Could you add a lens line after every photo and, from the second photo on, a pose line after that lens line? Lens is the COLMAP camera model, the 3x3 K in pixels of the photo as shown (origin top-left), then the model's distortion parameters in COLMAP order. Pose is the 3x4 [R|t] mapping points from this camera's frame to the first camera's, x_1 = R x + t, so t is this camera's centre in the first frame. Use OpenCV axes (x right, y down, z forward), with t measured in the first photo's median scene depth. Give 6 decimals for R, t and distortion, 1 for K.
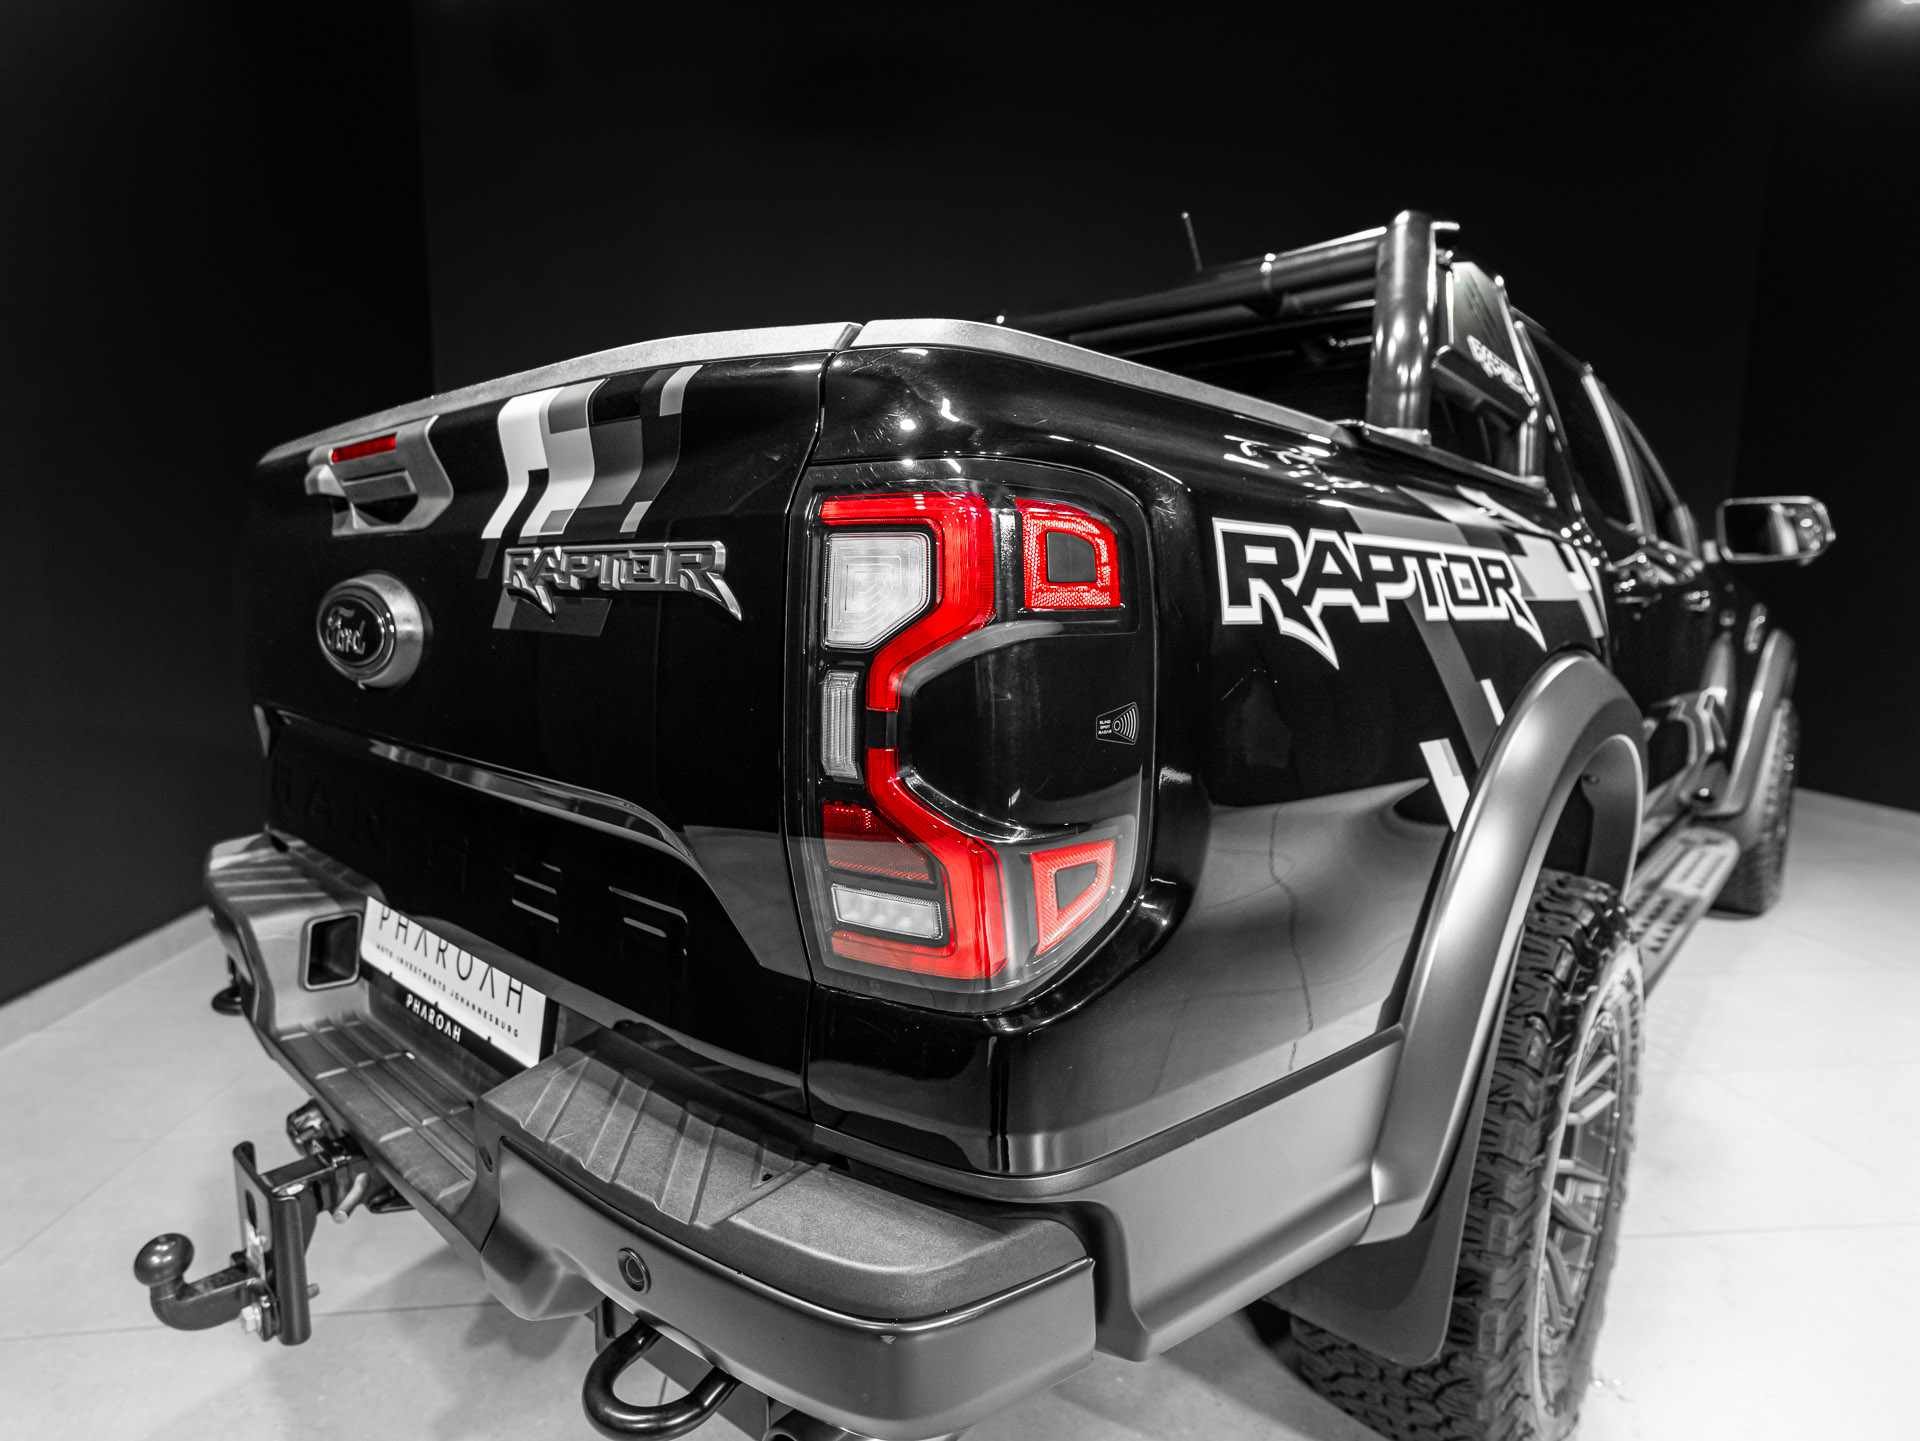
lens RADIAL K [[1030.7, 0, 960.0], [0, 1030.7, 720.5], [0, 0, 1]] dist [0.002925, 0.002268]
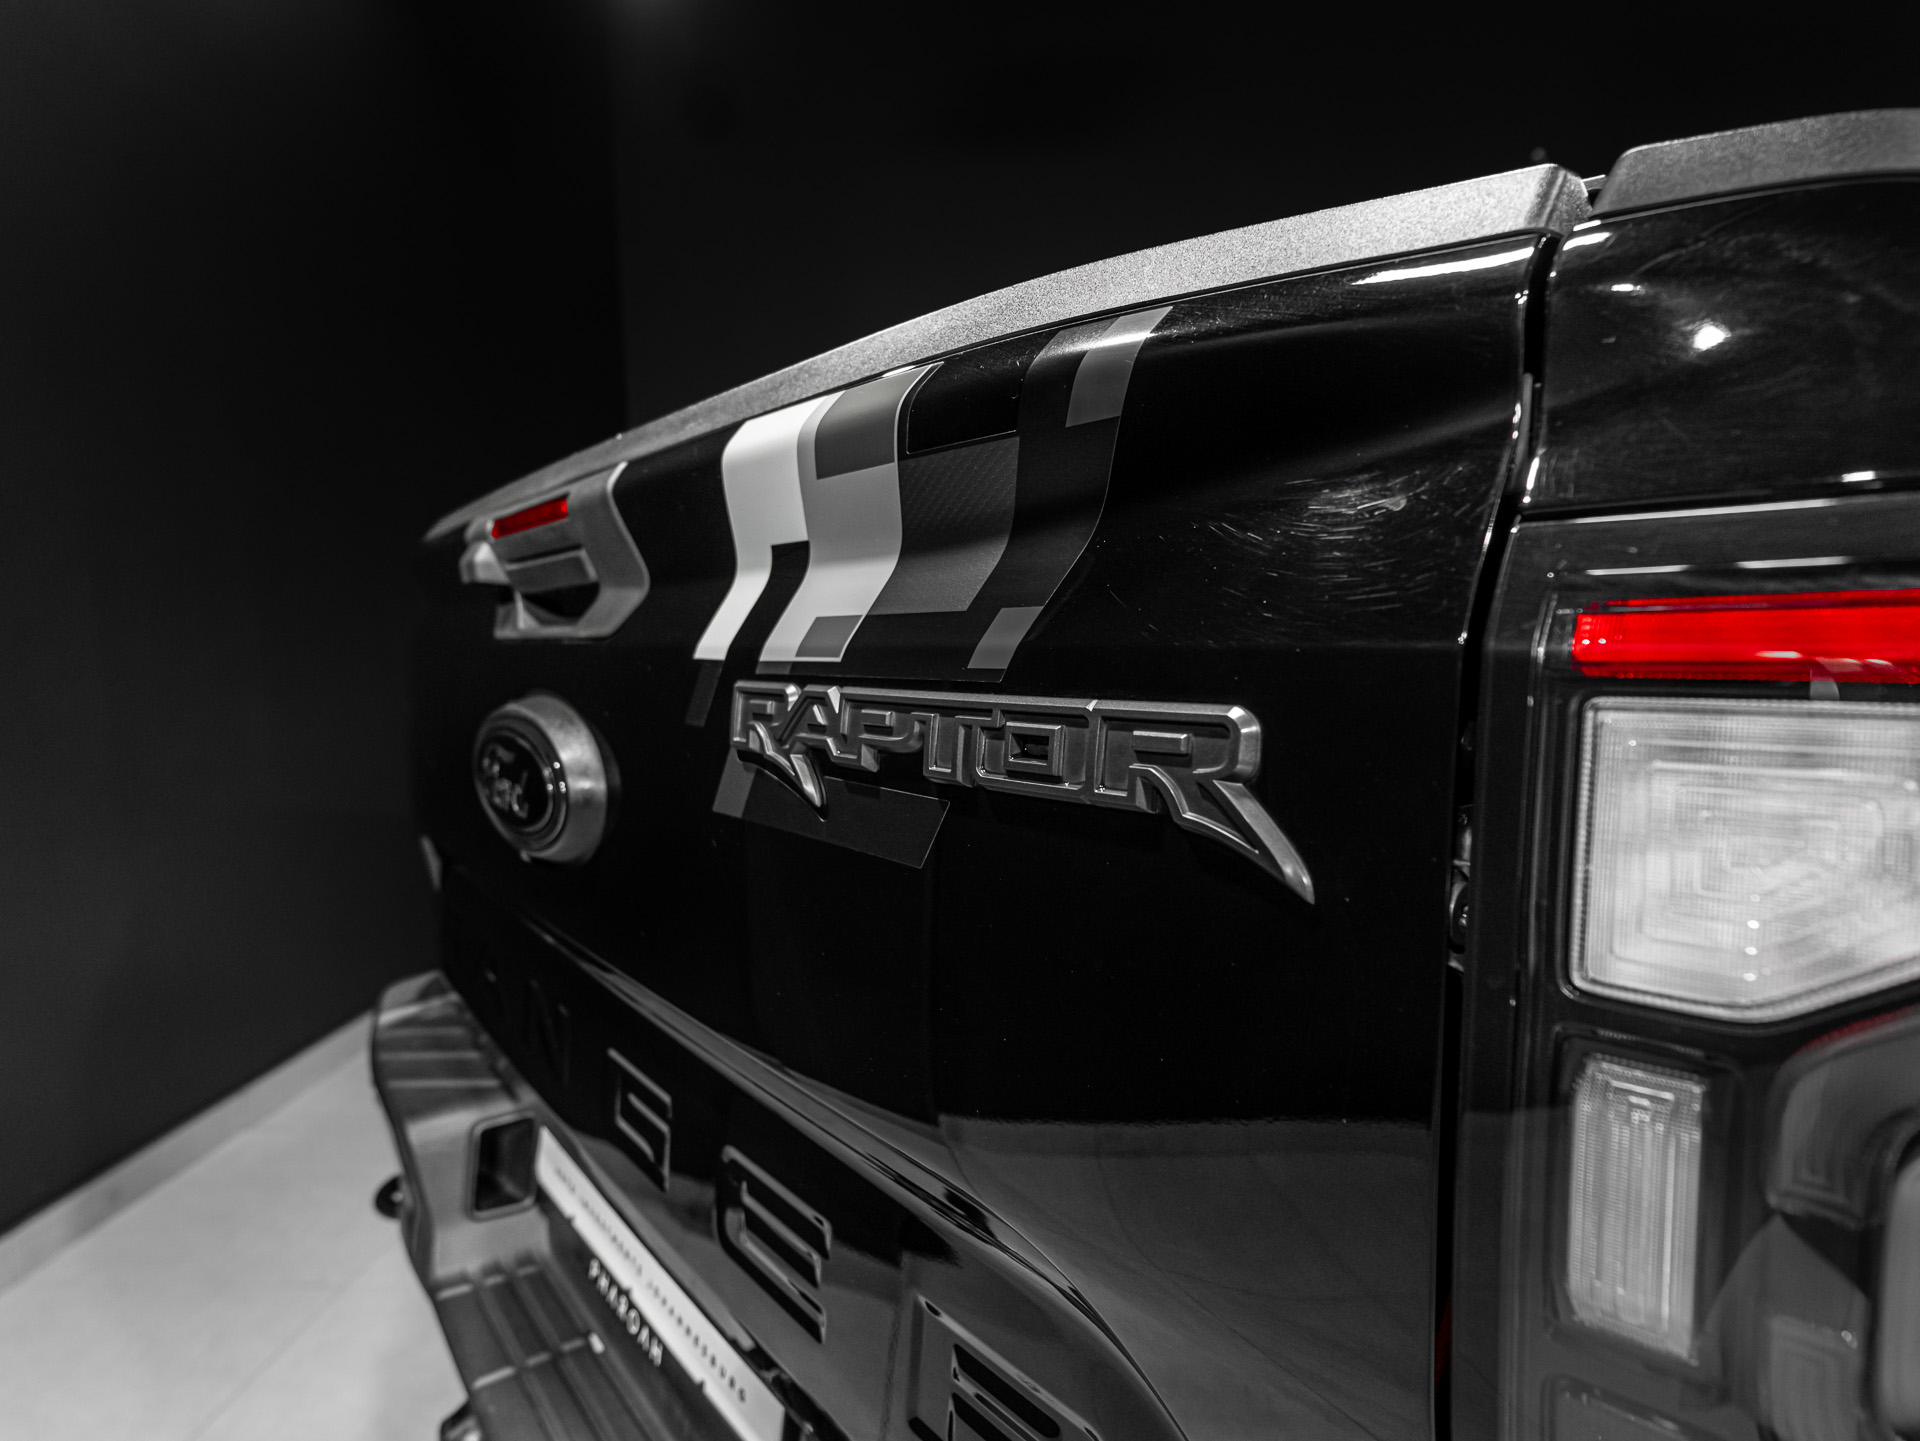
lens RADIAL K [[1003.8, 0, 984.7], [0, 1003.8, 726.1], [0, 0, 1]] dist [-0.003302, 0.001473]
pose [[0.990761, -0.015115, -0.134774, -0.225031], [0.011506, 0.999555, -0.027519, -0.123811], [0.135130, 0.025714, 0.990494, 0.459648]]
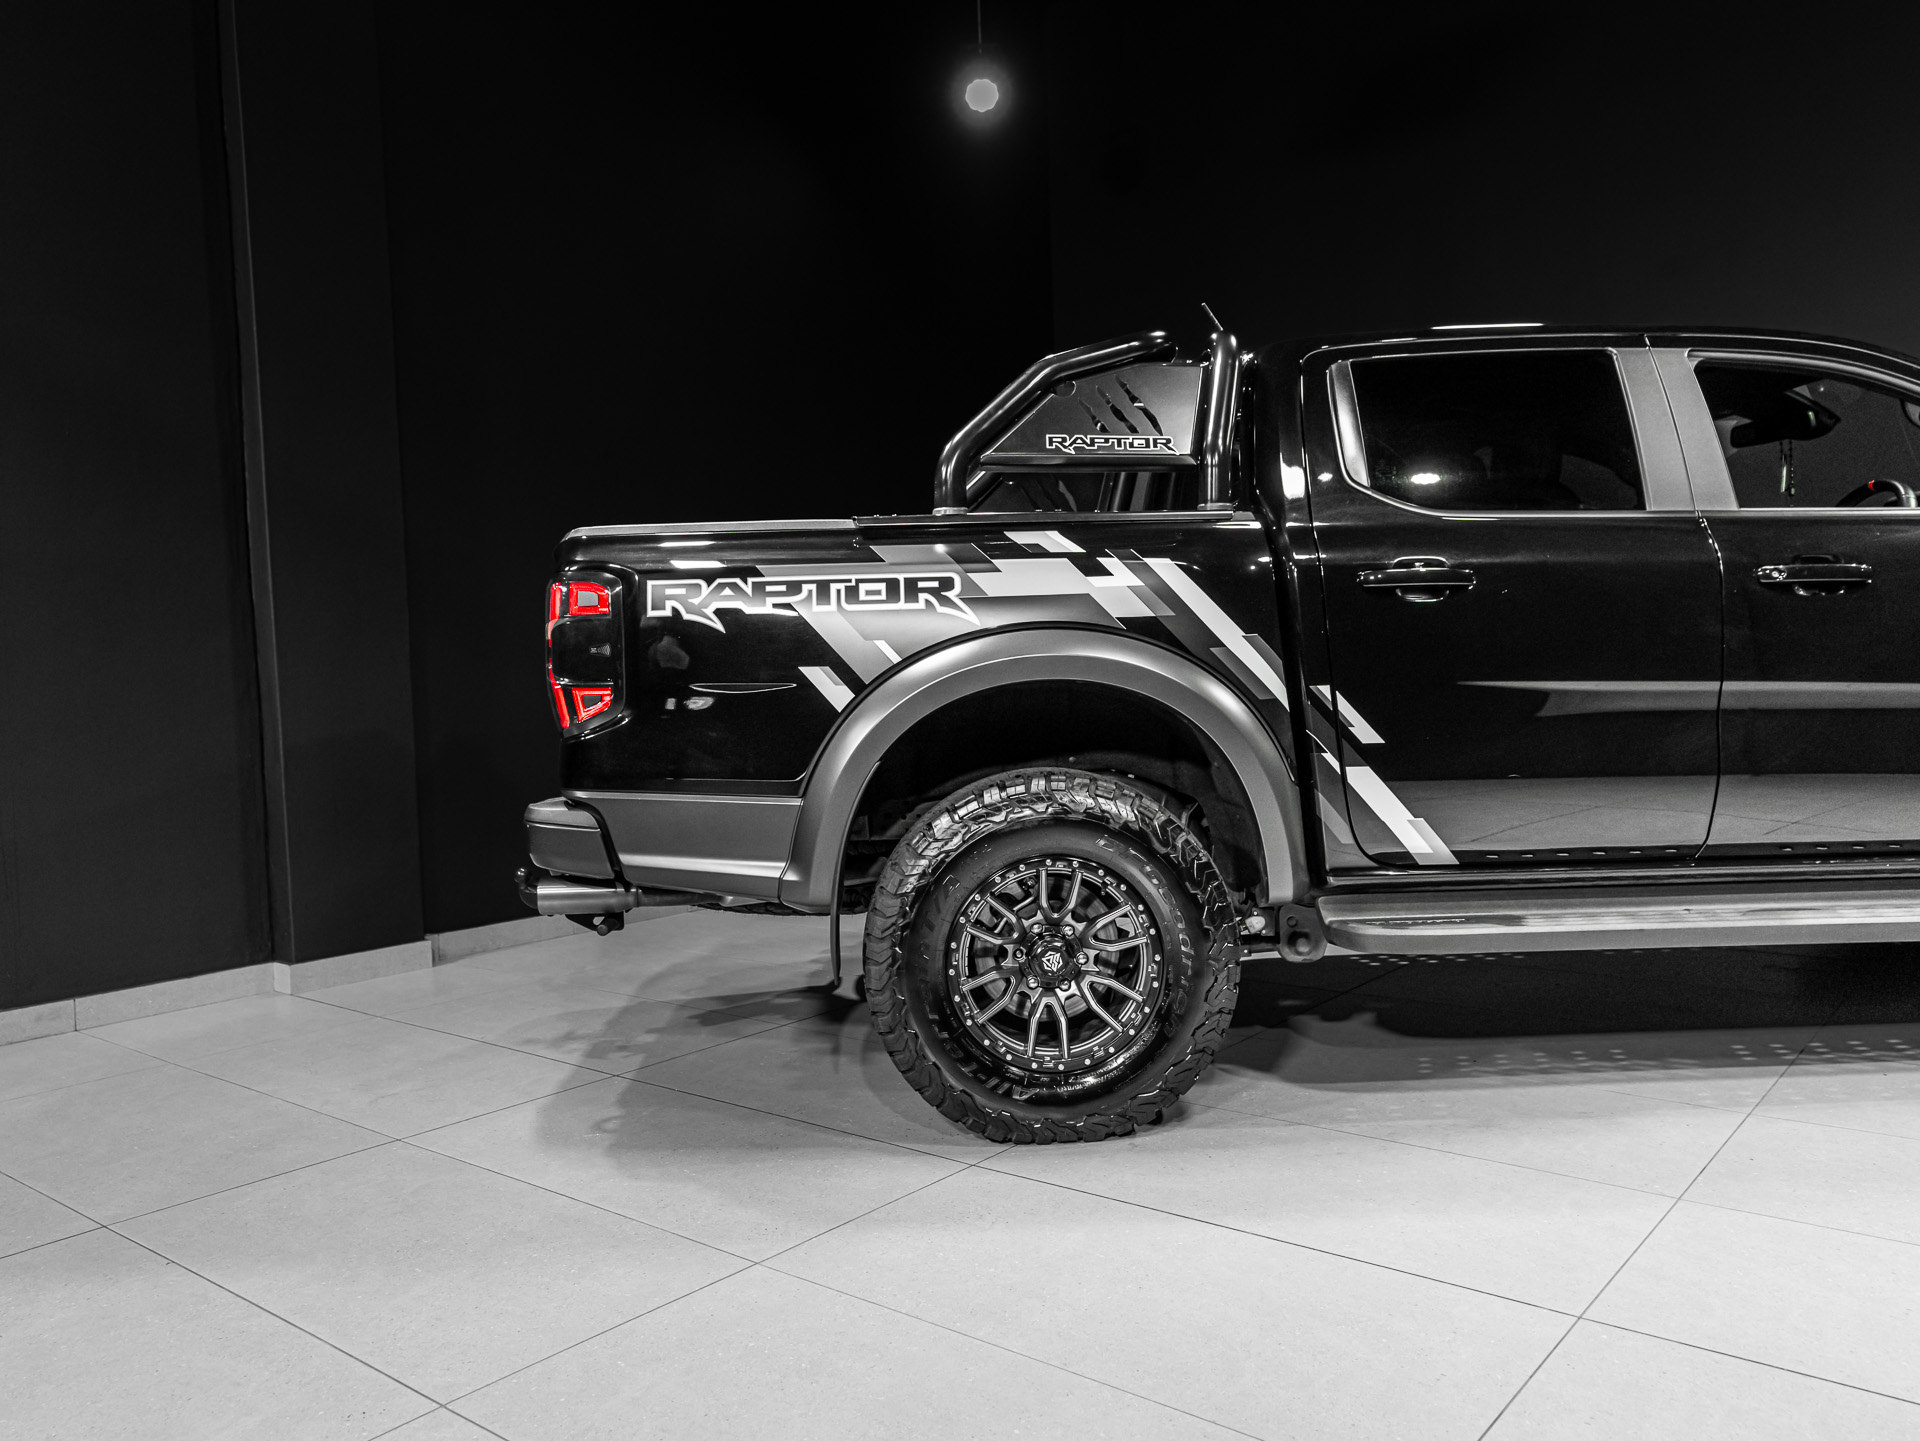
lens RADIAL K [[1416.6, 0, 960.0], [0, 1416.6, 720.5], [0, 0, 1]] dist [0.021028, 0.030188]
pose [[0.712051, -0.007978, -0.702082, 3.054235], [-0.047168, 0.997133, -0.059169, 0.325599], [0.700541, 0.075247, 0.709633, -0.990532]]
